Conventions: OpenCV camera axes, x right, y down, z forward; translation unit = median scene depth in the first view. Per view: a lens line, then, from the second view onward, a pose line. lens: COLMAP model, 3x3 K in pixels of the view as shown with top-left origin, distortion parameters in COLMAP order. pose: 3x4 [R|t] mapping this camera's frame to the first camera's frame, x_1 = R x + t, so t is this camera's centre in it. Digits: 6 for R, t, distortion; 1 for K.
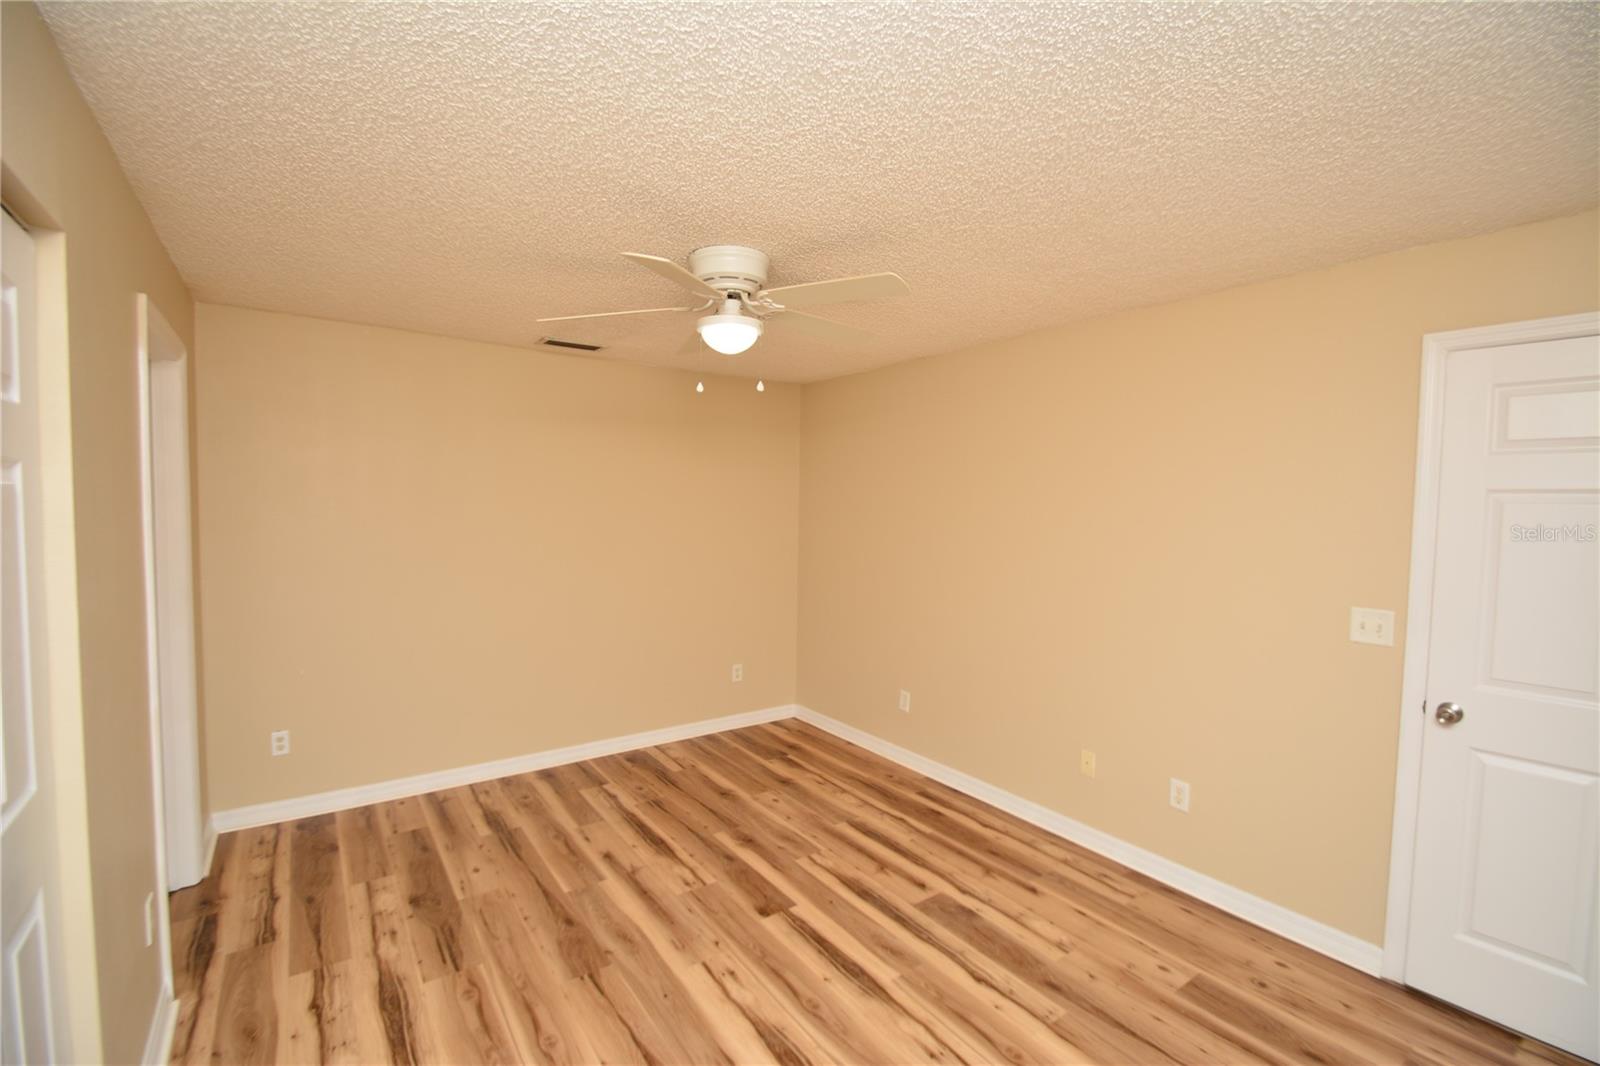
lens RADIAL K [[704.7, 0, 808.5], [0, 704.7, 521.9], [0, 0, 1]] dist [0.013838, -0.015536]
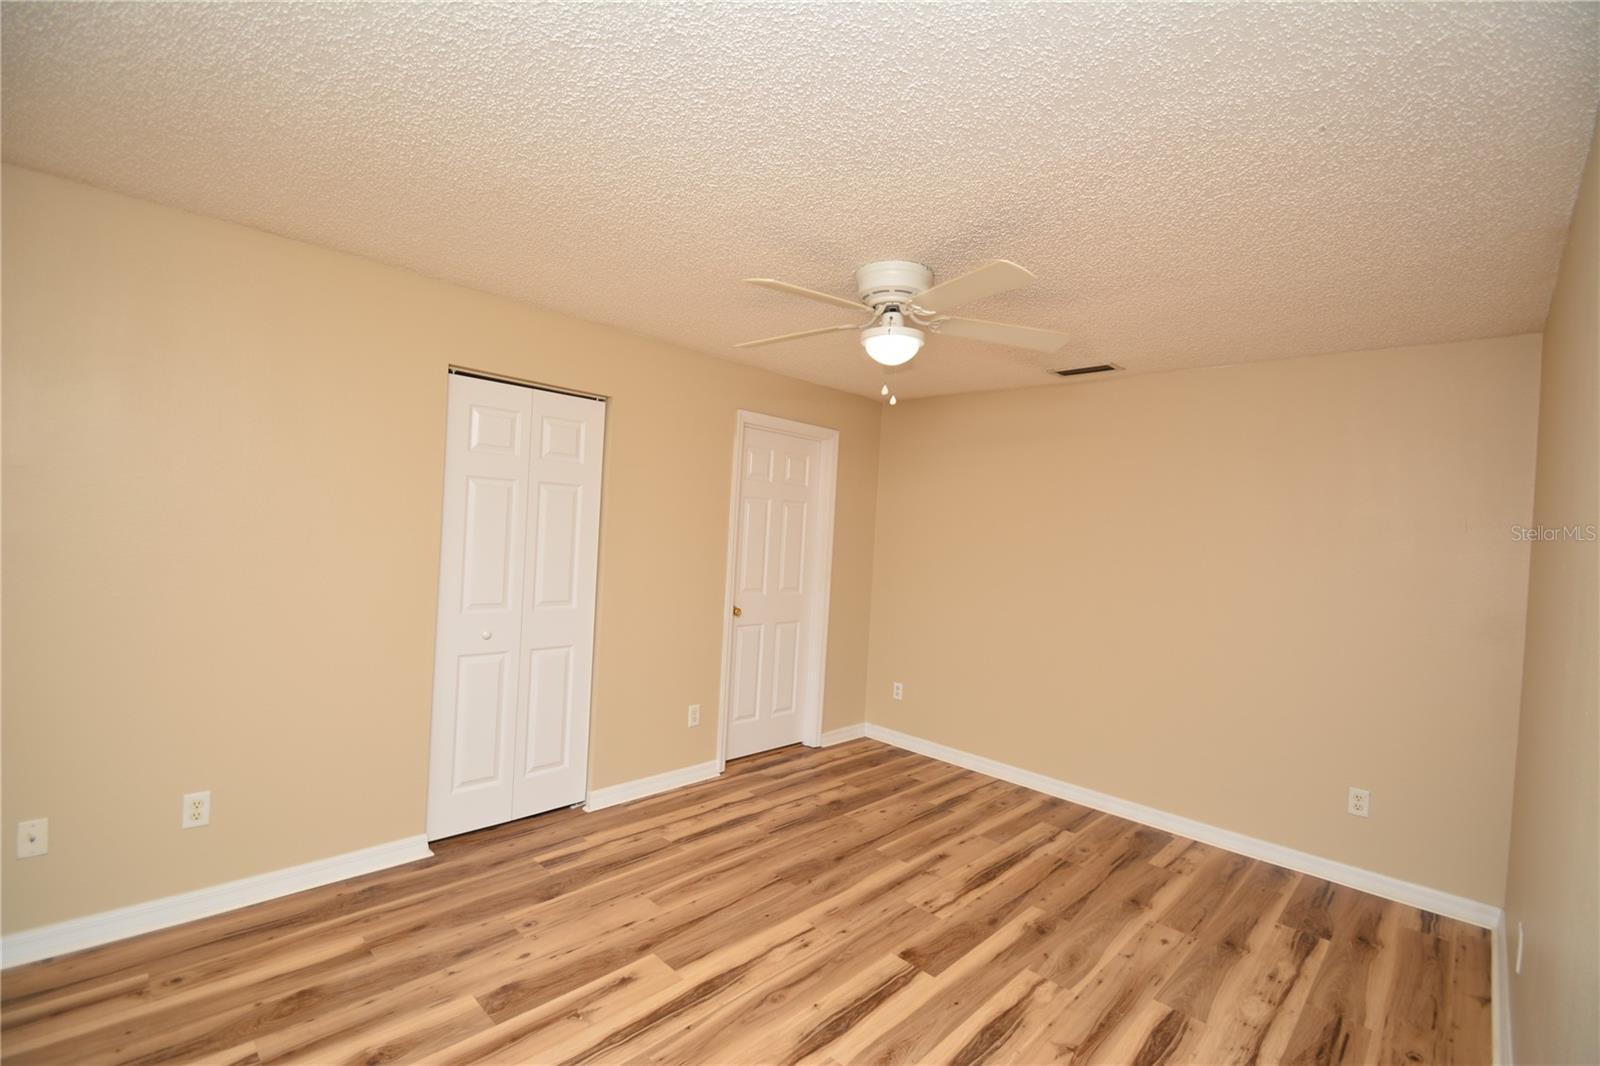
lens RADIAL K [[704.7, 0, 802.3], [0, 704.7, 534.9], [0, 0, 1]] dist [0.013838, -0.015536]
pose [[0.175776, 0.004535, -0.984420, 0.722748], [-0.082819, 0.996512, -0.010197, 0.026595], [0.980940, 0.083321, 0.175538, 0.585790]]
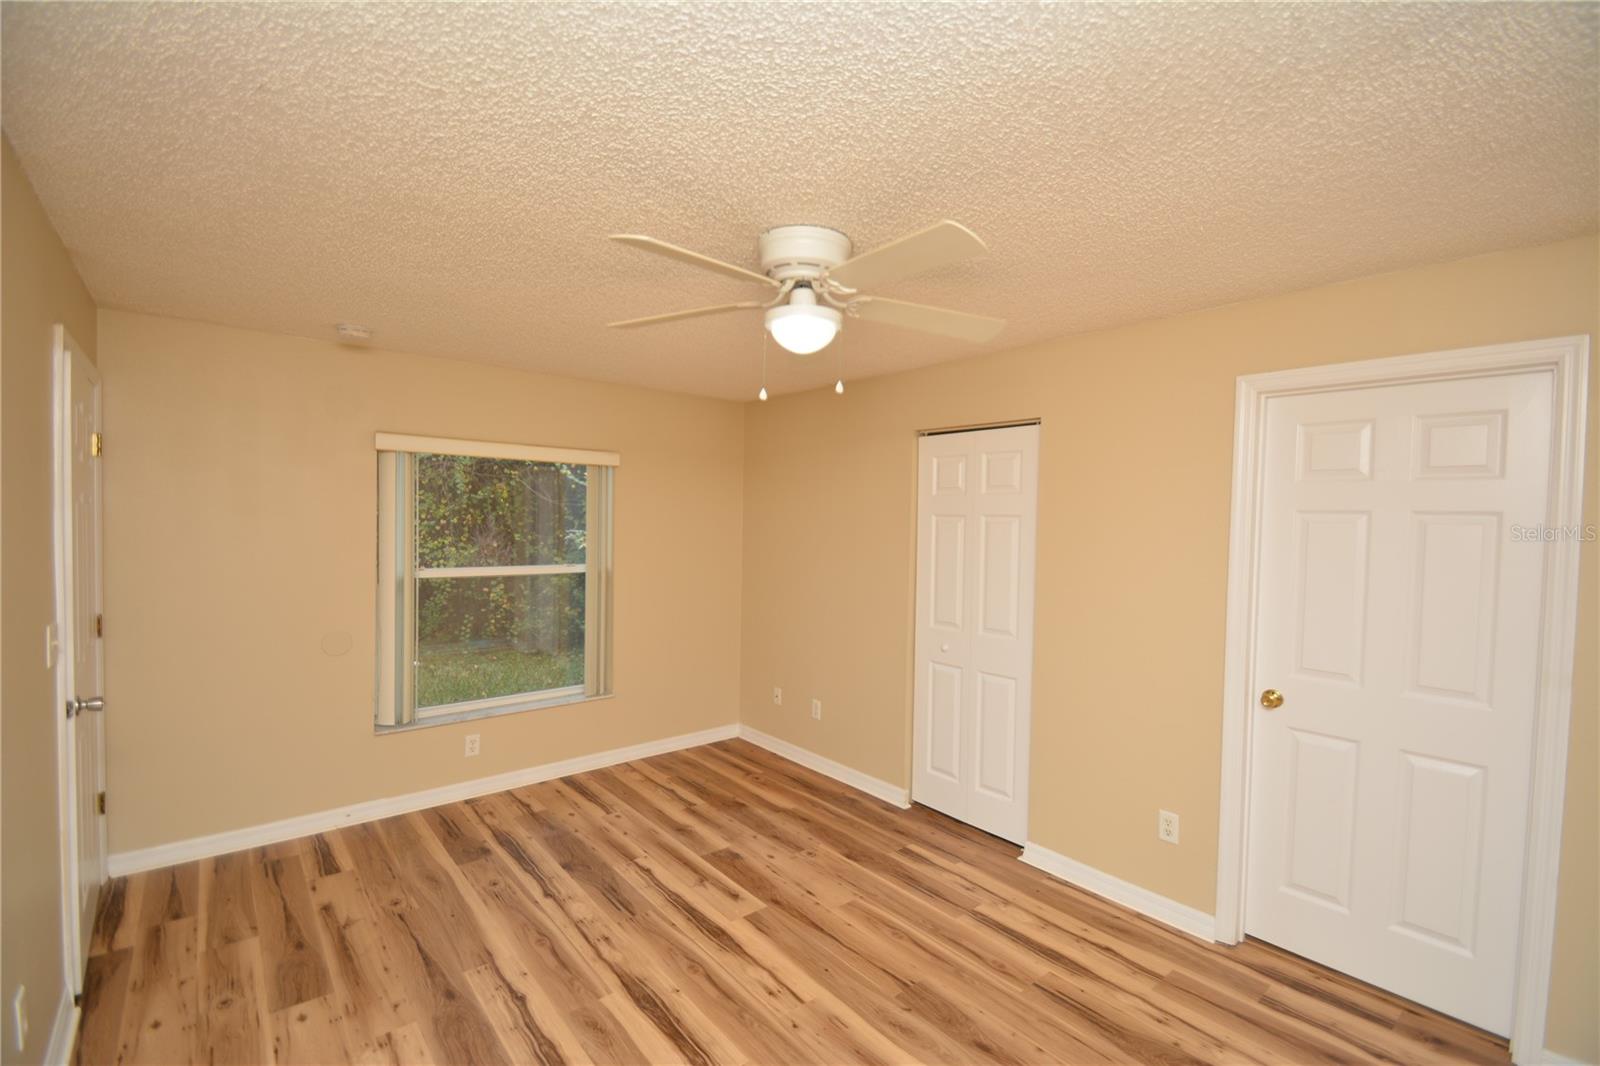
lens RADIAL K [[704.7, 0, 799.5], [0, 704.7, 526.7], [0, 0, 1]] dist [0.013838, -0.015536]
pose [[-0.997437, -0.031398, -0.064299, -0.049109], [-0.034050, 0.998596, 0.040568, -0.050094], [0.062935, 0.042653, -0.997106, 1.527475]]
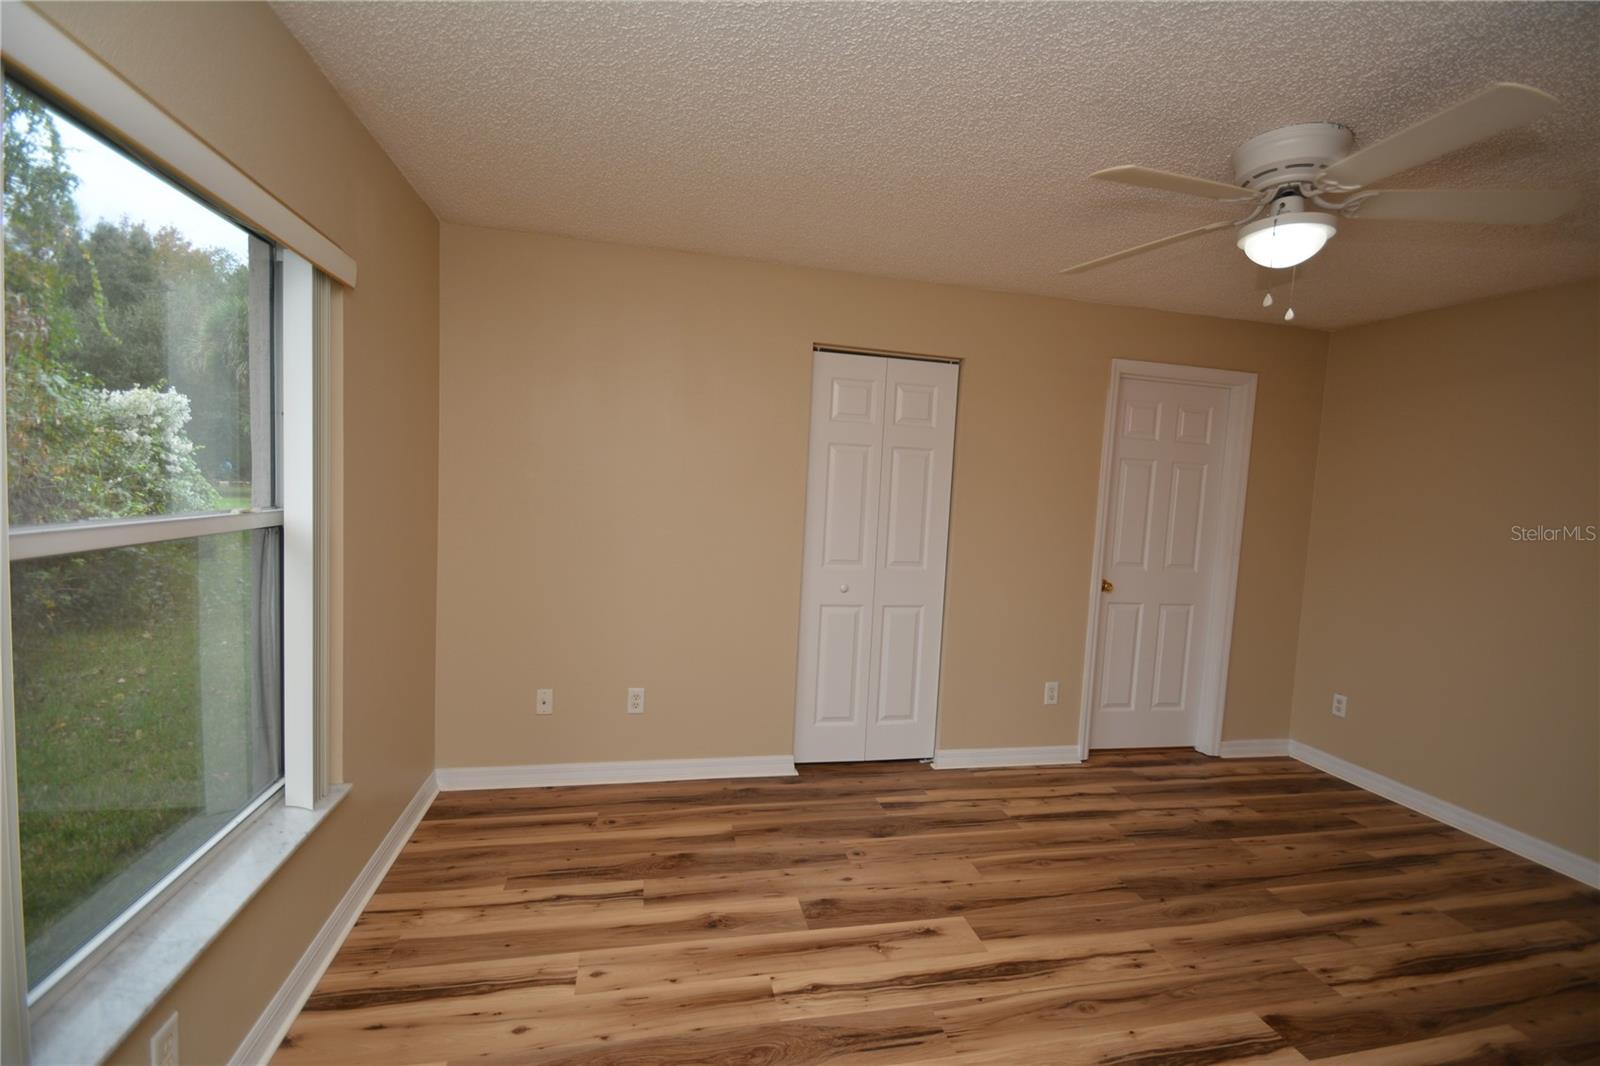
lens RADIAL K [[704.7, 0, 797.1], [0, 704.7, 539.0], [0, 0, 1]] dist [0.013838, -0.015536]
pose [[-0.394914, 0.036049, -0.918011, 0.689551], [-0.085053, 0.993504, 0.075602, 0.042235], [0.914773, 0.107936, -0.389283, 0.690785]]
